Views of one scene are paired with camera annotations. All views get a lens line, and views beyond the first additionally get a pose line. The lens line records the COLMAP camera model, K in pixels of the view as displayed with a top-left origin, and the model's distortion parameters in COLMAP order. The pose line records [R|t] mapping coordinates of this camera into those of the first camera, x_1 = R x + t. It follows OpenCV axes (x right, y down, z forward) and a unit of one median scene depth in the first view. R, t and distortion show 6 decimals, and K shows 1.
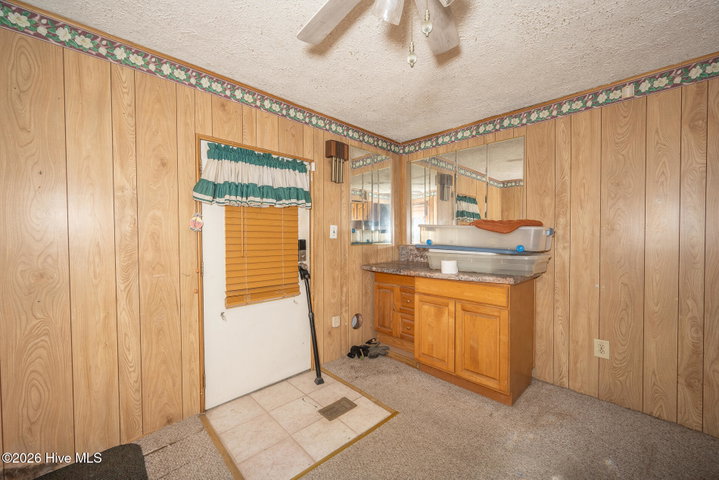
lens RADIAL K [[282.8, 0, 359.4], [0, 282.8, 240.9], [0, 0, 1]] dist [0.000260, 0.000184]
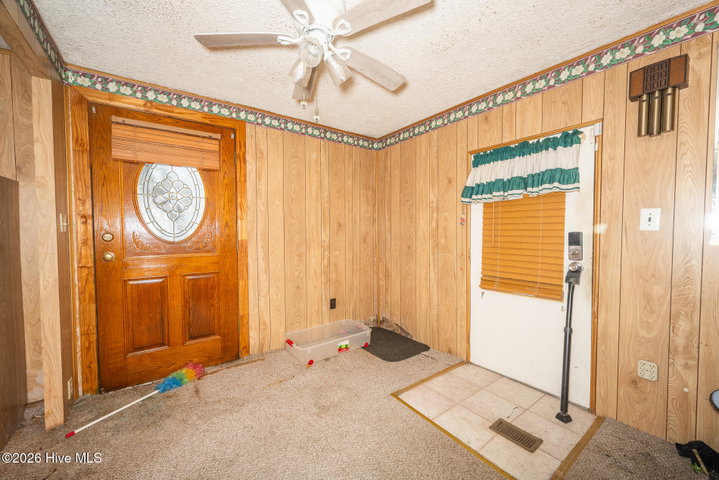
lens RADIAL K [[282.8, 0, 359.0], [0, 282.8, 240.6], [0, 0, 1]] dist [0.000260, 0.000184]
pose [[-0.122766, 0.034295, -0.991843, 0.763887], [-0.010361, 0.999304, 0.035836, -0.004179], [0.992382, 0.014675, -0.122325, 0.615124]]
